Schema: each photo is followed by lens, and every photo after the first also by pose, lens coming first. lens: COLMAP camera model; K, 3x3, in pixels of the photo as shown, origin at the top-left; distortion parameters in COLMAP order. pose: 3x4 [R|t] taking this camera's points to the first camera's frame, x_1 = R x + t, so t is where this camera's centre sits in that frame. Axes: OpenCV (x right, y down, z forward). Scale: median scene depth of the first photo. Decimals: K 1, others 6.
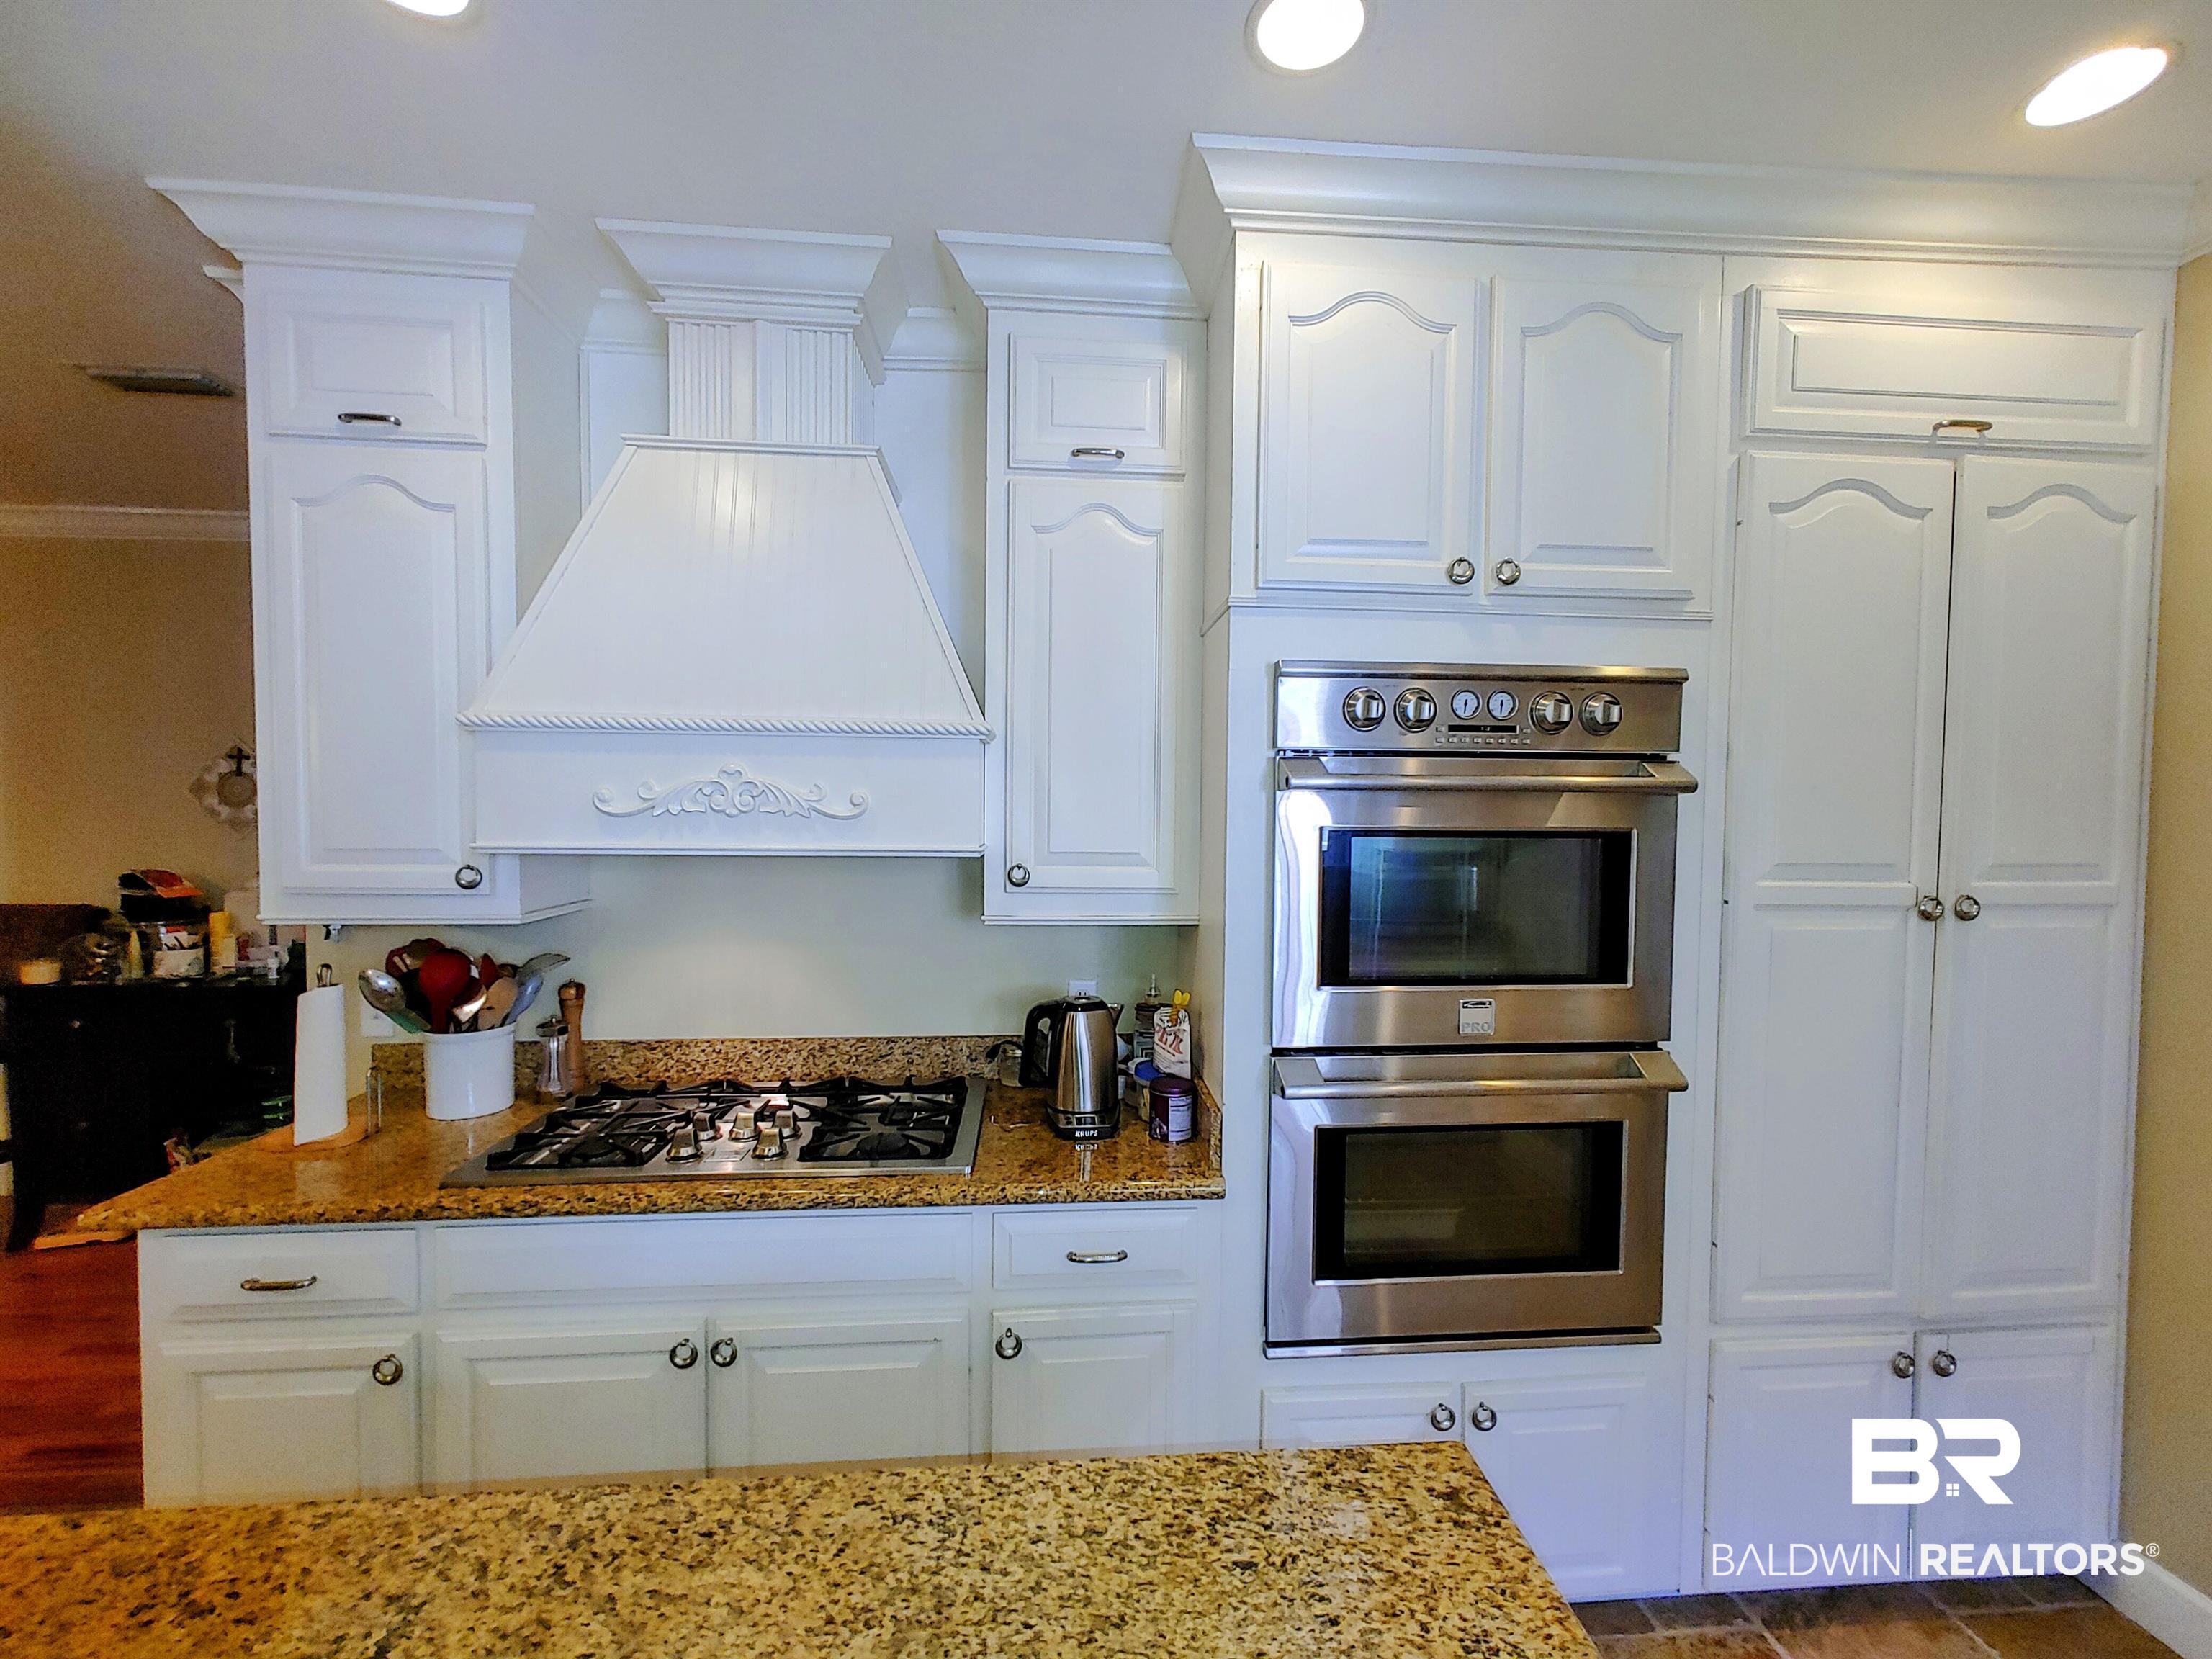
lens RADIAL K [[930.6, 0, 1112.0], [0, 930.6, 843.0], [0, 0, 1]] dist [0.005218, 0.000375]
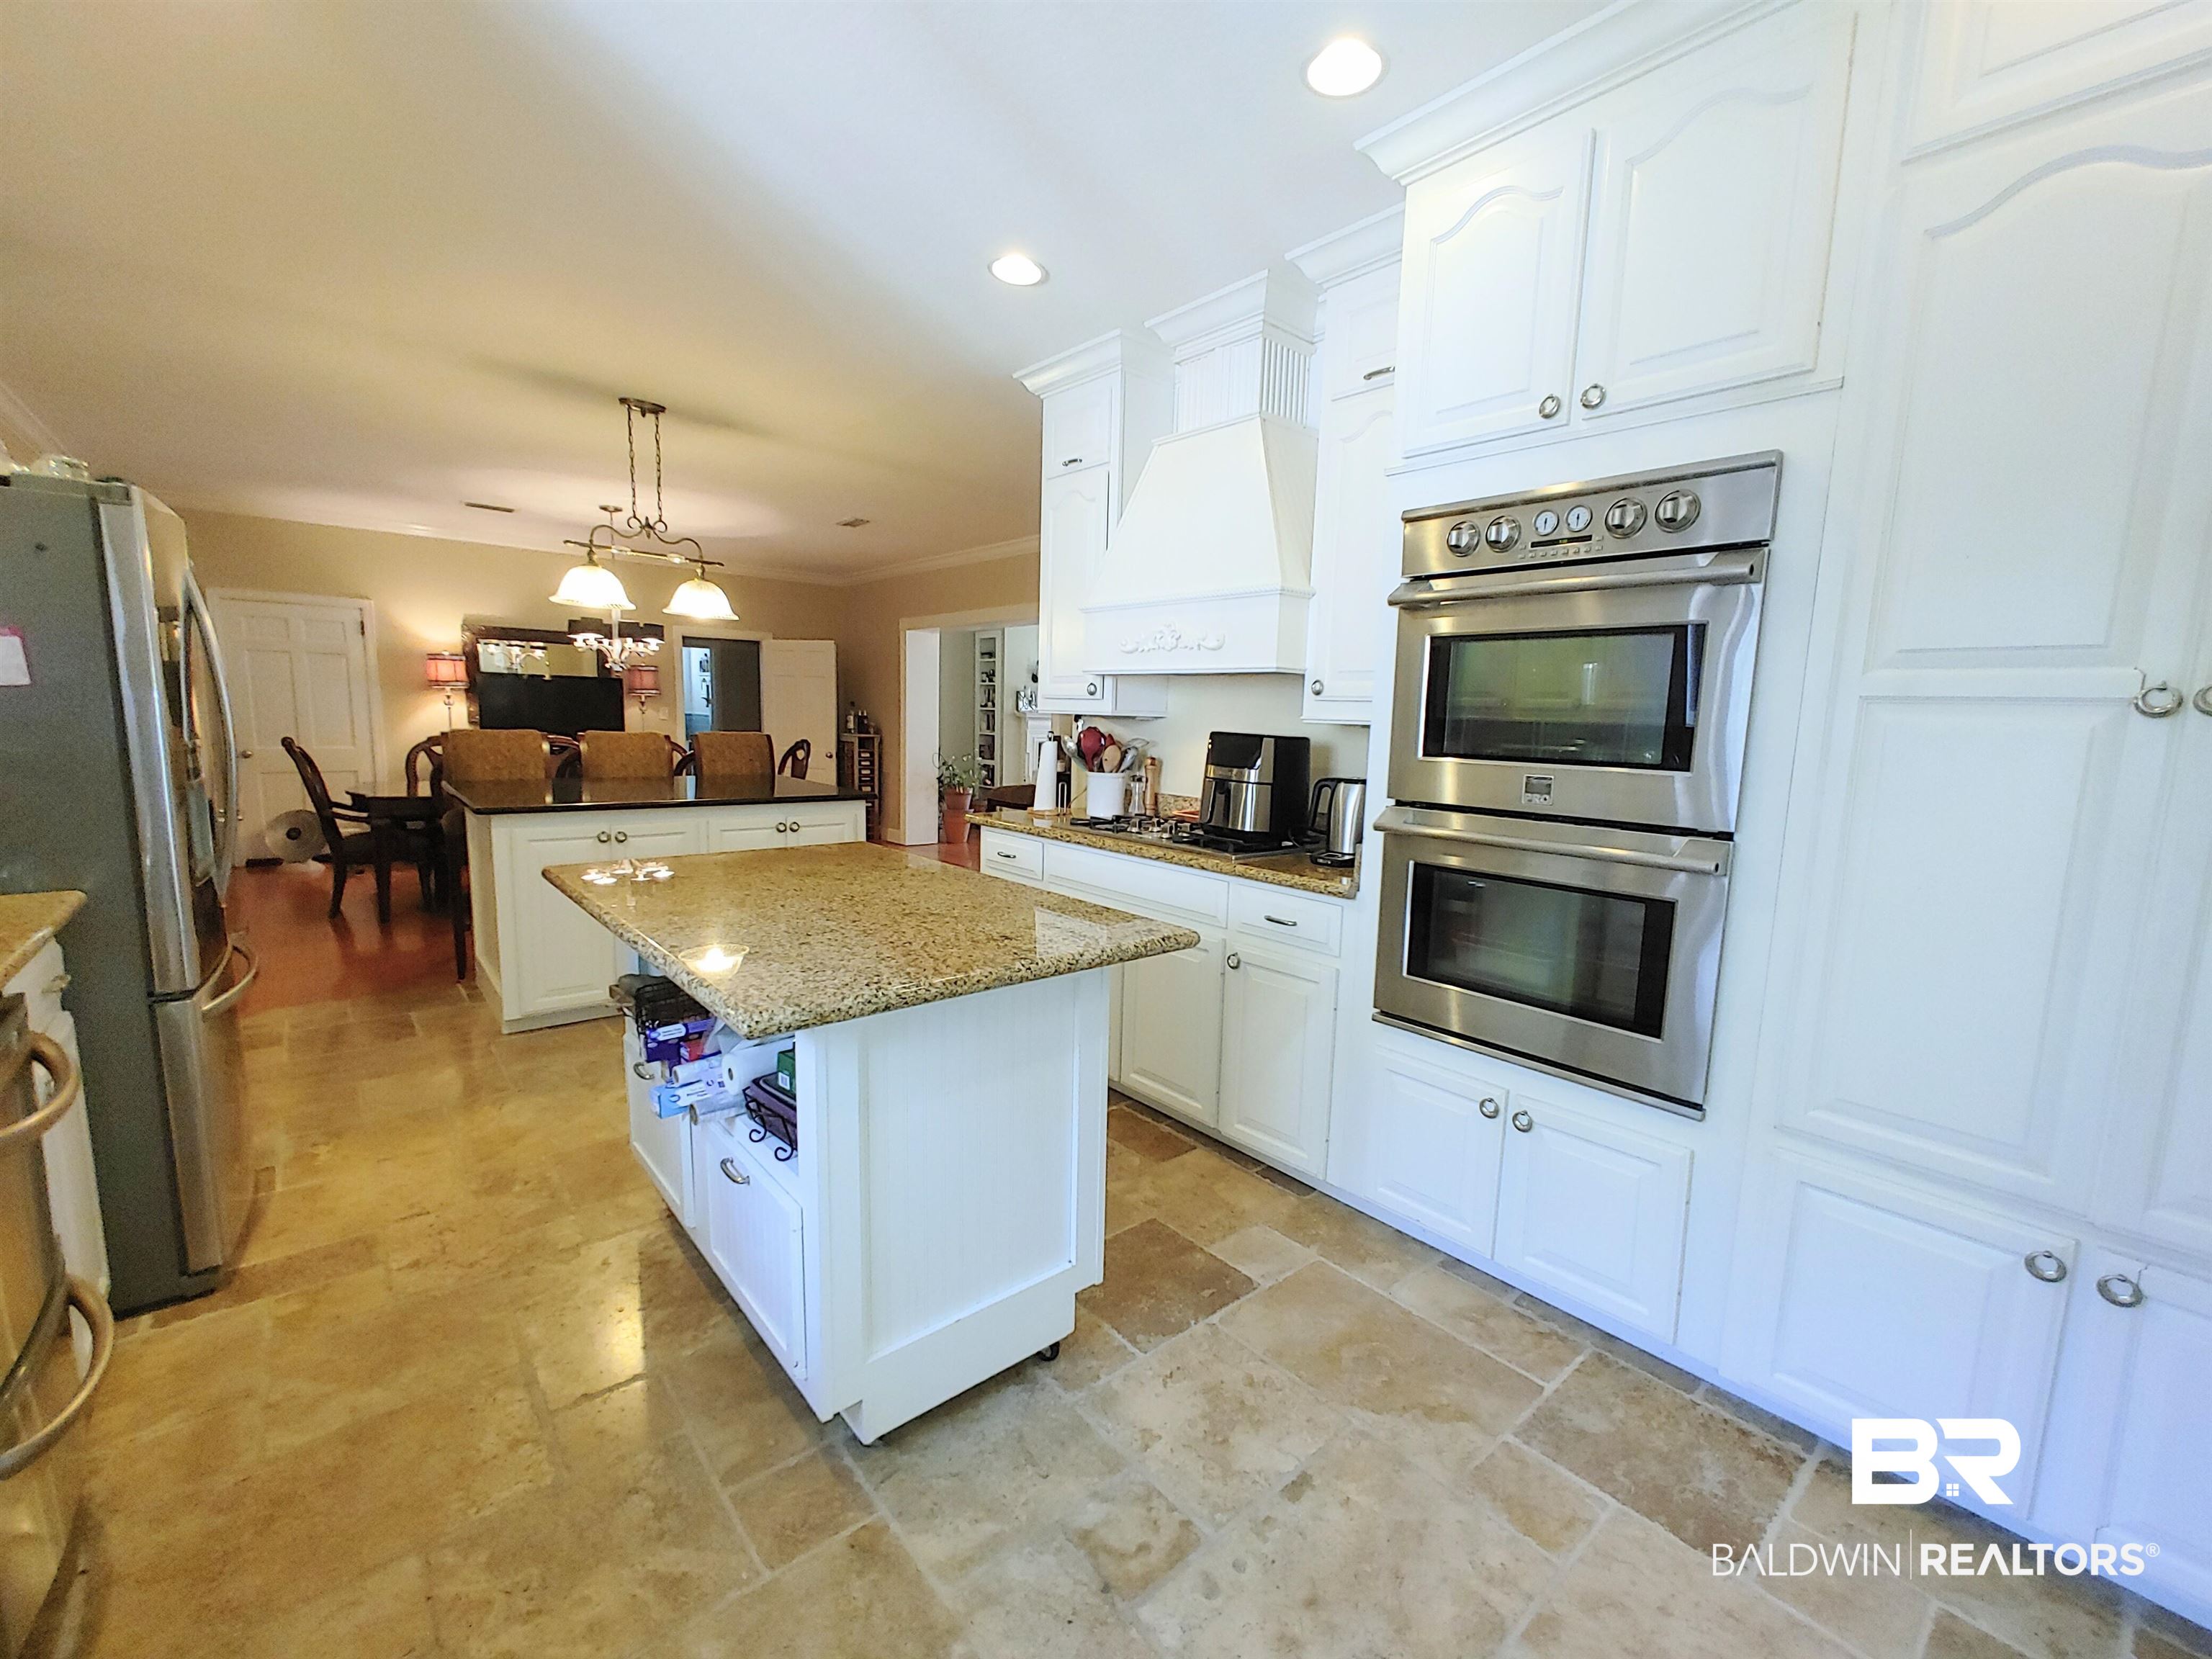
lens RADIAL K [[930.6, 0, 1120.2], [0, 930.6, 828.9], [0, 0, 1]] dist [0.005218, 0.000375]
pose [[0.587893, 0.107607, -0.801749, 0.987340], [-0.048968, 0.994029, 0.097508, 0.138545], [0.807455, -0.018064, 0.589653, -0.128341]]
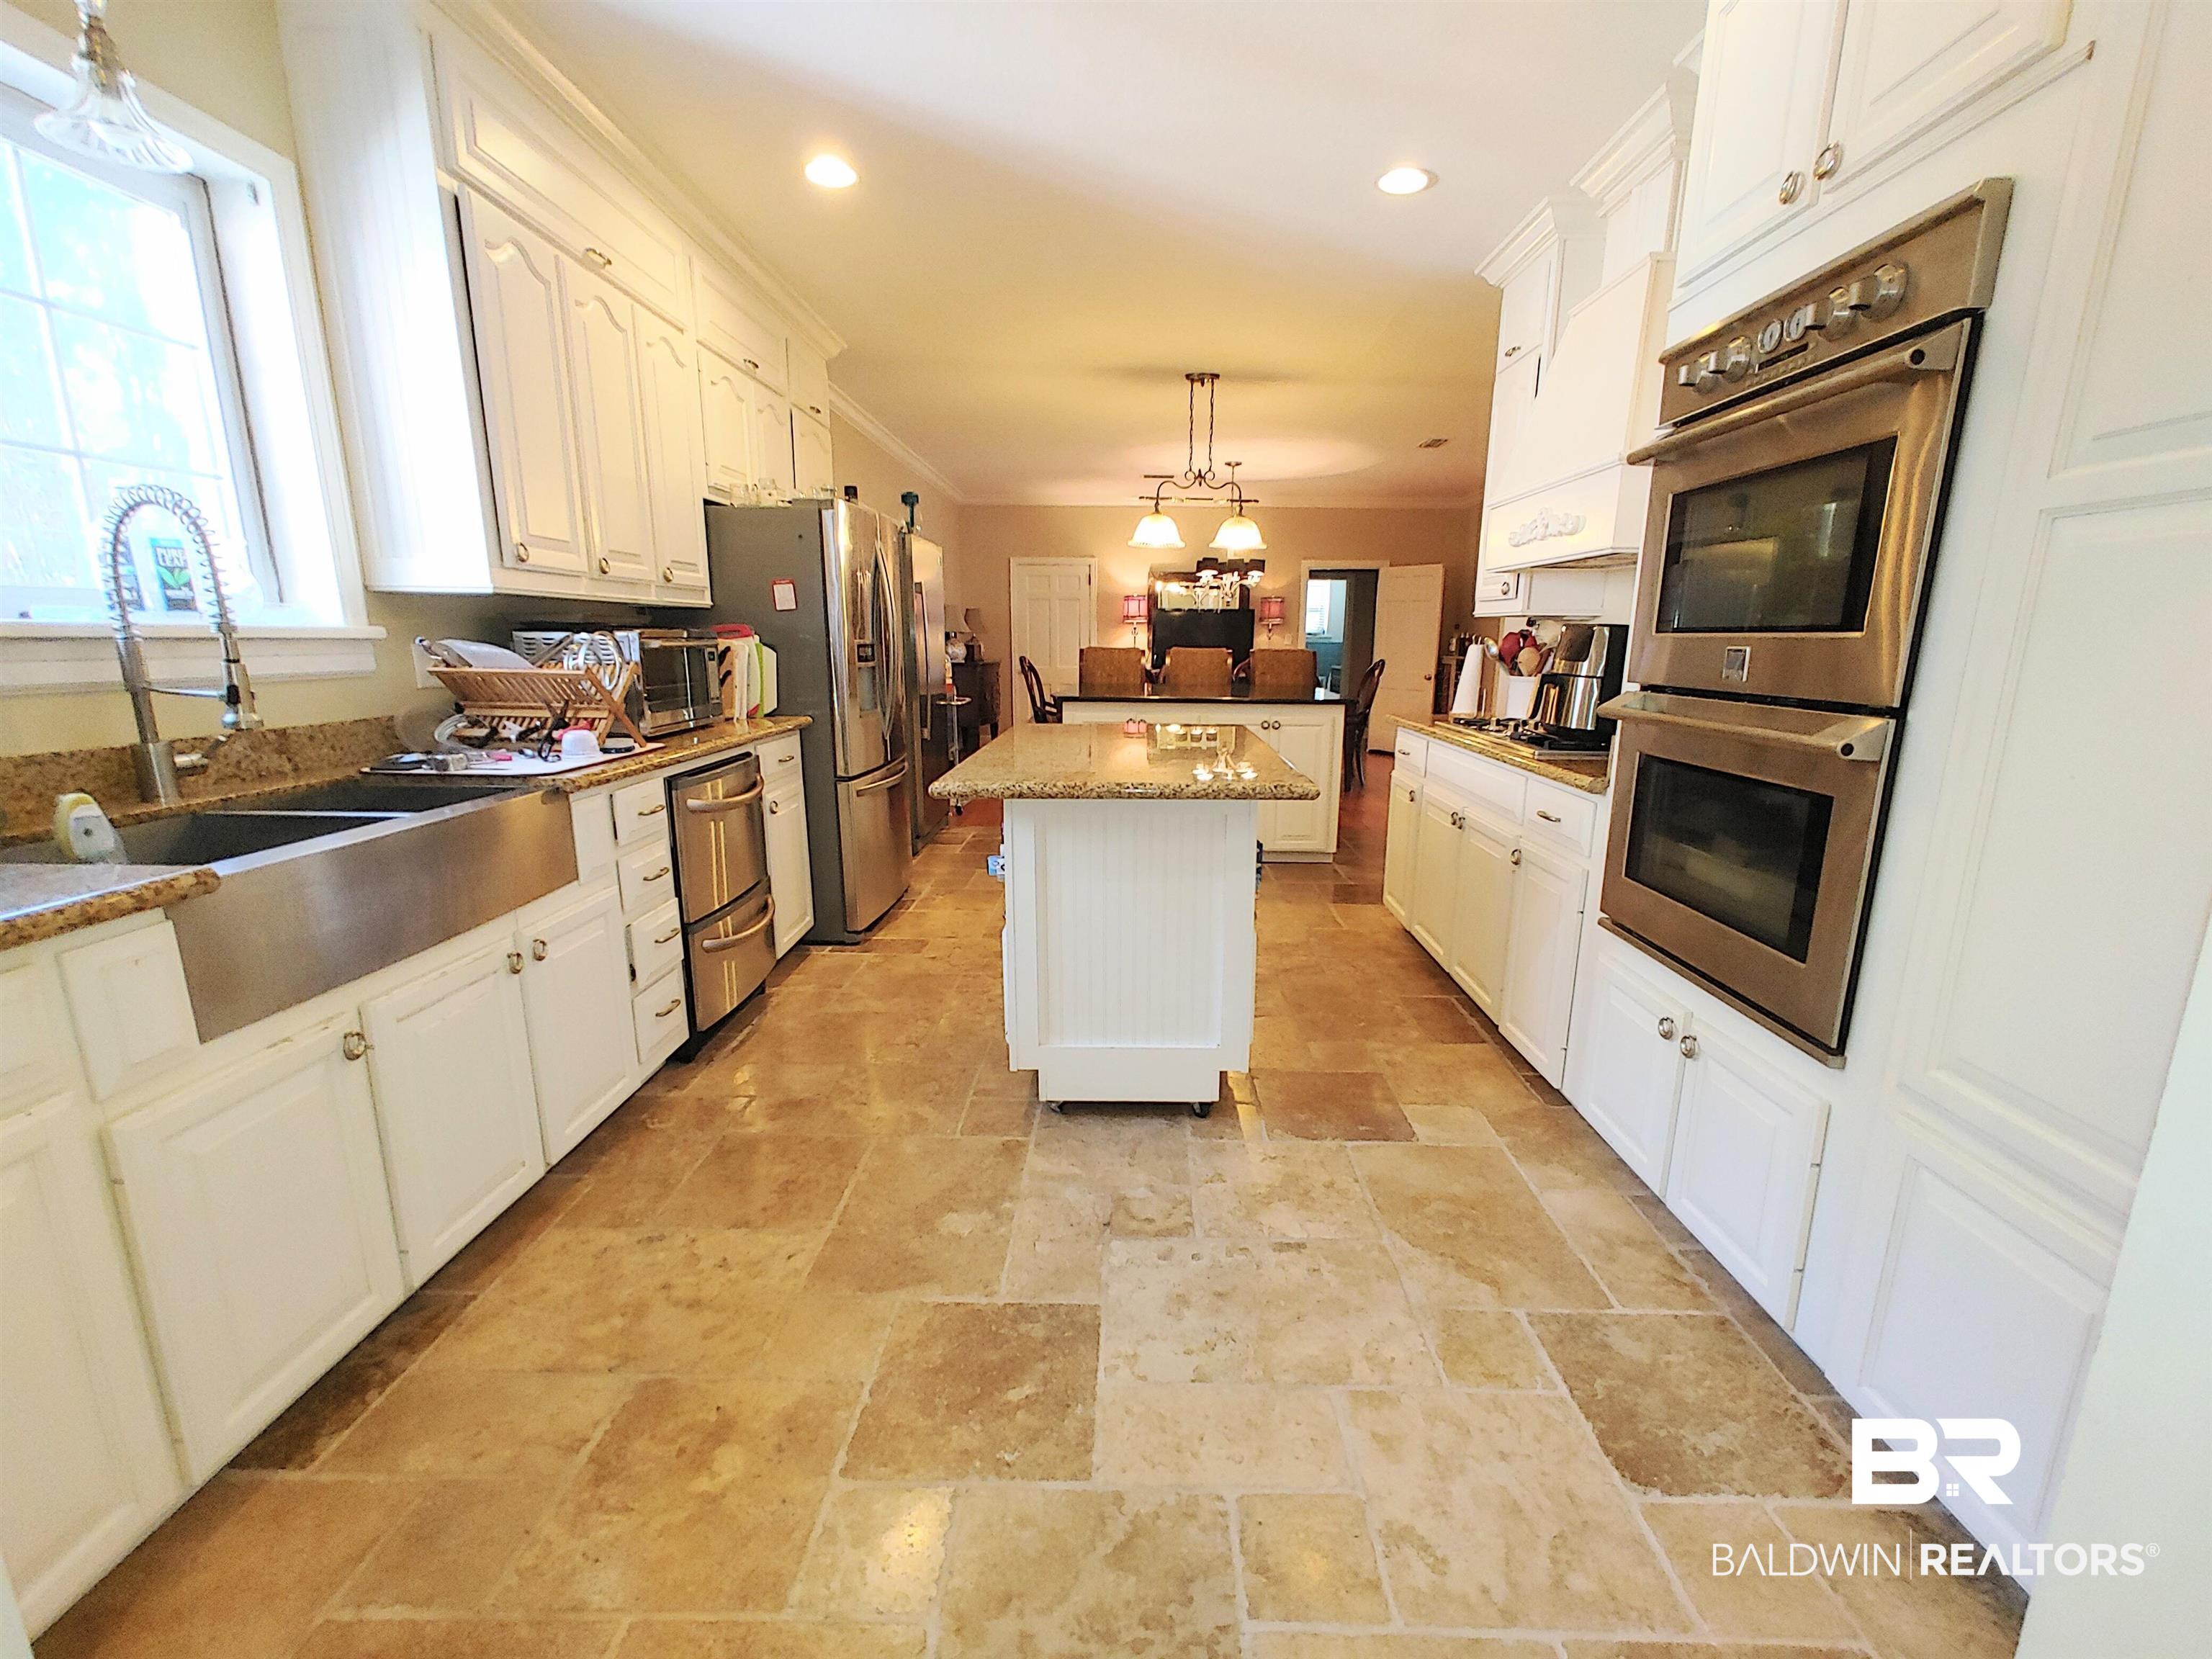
lens RADIAL K [[930.6, 0, 1117.8], [0, 930.6, 823.0], [0, 0, 1]] dist [0.005218, 0.000375]
pose [[-0.102129, 0.188028, -0.976839, 1.410911], [-0.040595, 0.980368, 0.192952, 0.177552], [0.993942, 0.059361, -0.092491, 0.414823]]
